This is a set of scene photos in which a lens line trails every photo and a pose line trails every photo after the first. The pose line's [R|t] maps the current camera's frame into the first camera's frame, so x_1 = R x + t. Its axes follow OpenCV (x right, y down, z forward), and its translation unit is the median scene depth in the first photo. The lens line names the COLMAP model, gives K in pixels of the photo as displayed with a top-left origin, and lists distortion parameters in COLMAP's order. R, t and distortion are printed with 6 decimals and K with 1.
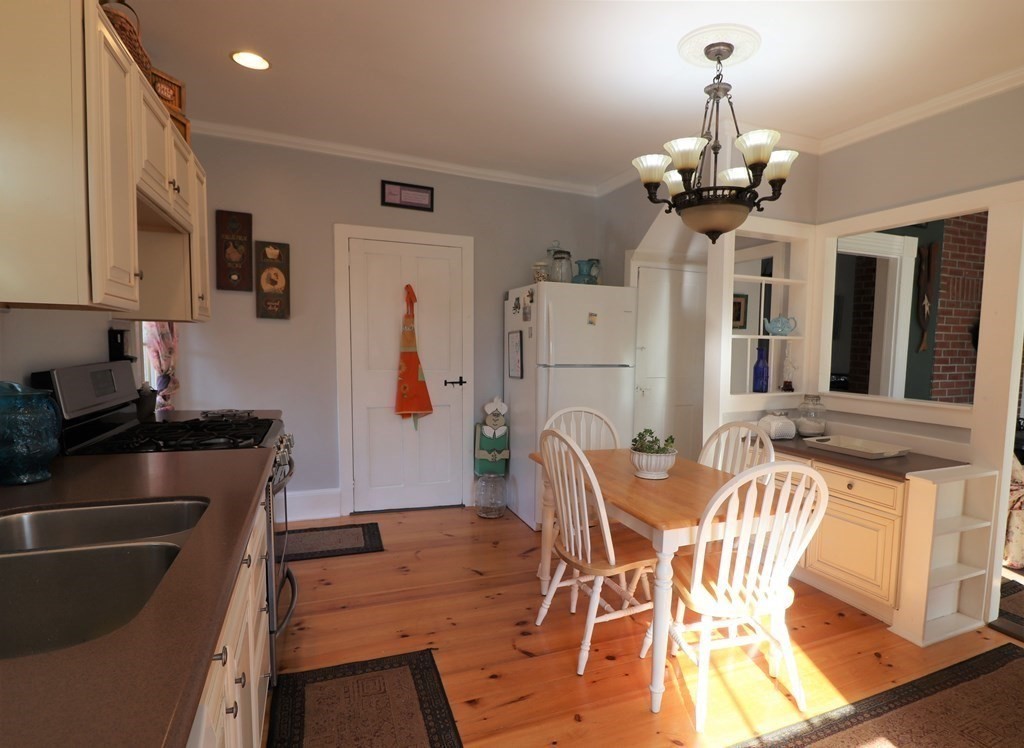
lens RADIAL K [[569.0, 0, 585.8], [0, 569.0, 396.9], [0, 0, 1]] dist [-0.006299, -0.000528]
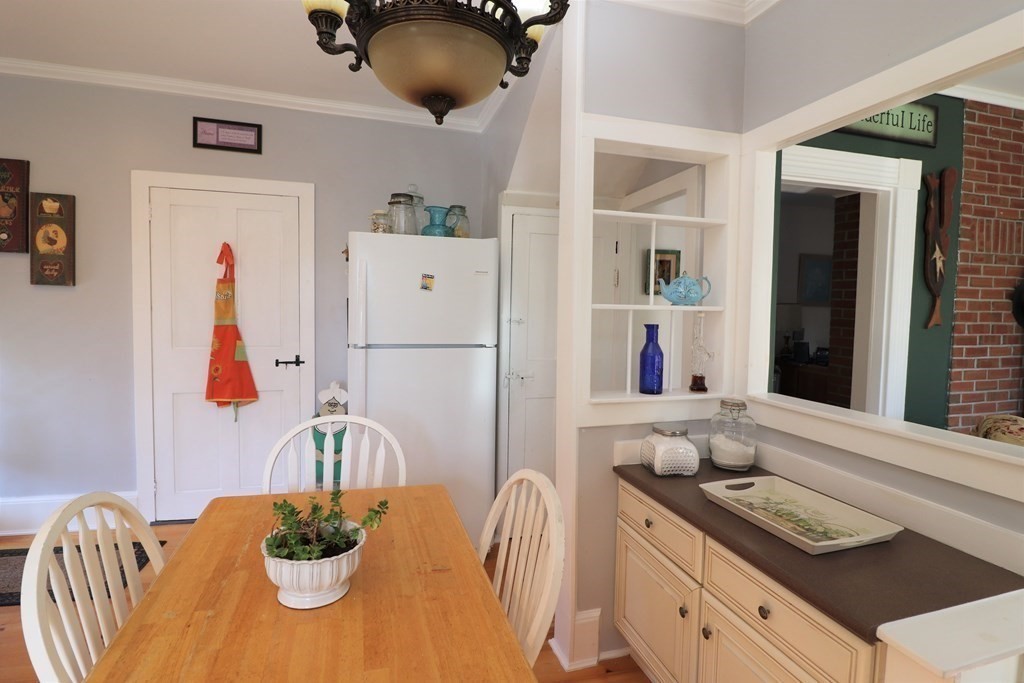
lens RADIAL K [[516.0, 0, 517.3], [0, 516.0, 332.5], [0, 0, 1]] dist [-0.008706, -0.007881]
pose [[0.986861, 0.007823, -0.161380, 0.230157], [-0.015489, 0.998807, -0.046303, -0.043166], [0.160825, 0.048194, 0.985806, 0.364828]]
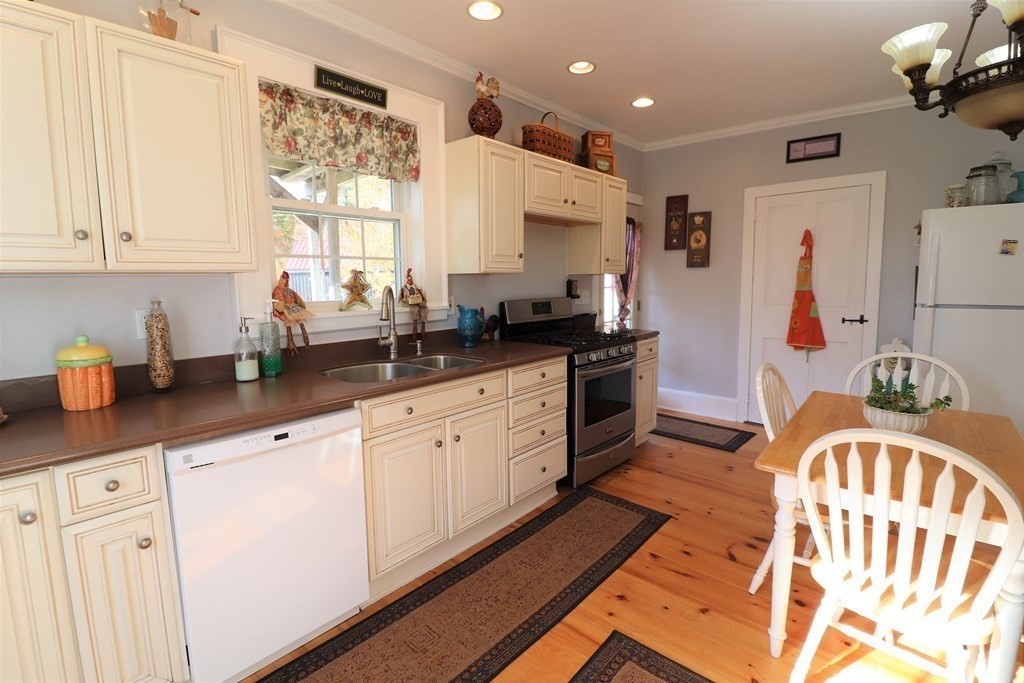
lens RADIAL K [[476.6, 0, 508.5], [0, 476.6, 335.0], [0, 0, 1]] dist [-0.011917, -0.007277]
pose [[0.389623, 0.077062, -0.917745, 0.335492], [-0.061965, 0.996429, 0.057361, -0.010794], [0.918887, 0.034519, 0.393007, 0.119541]]
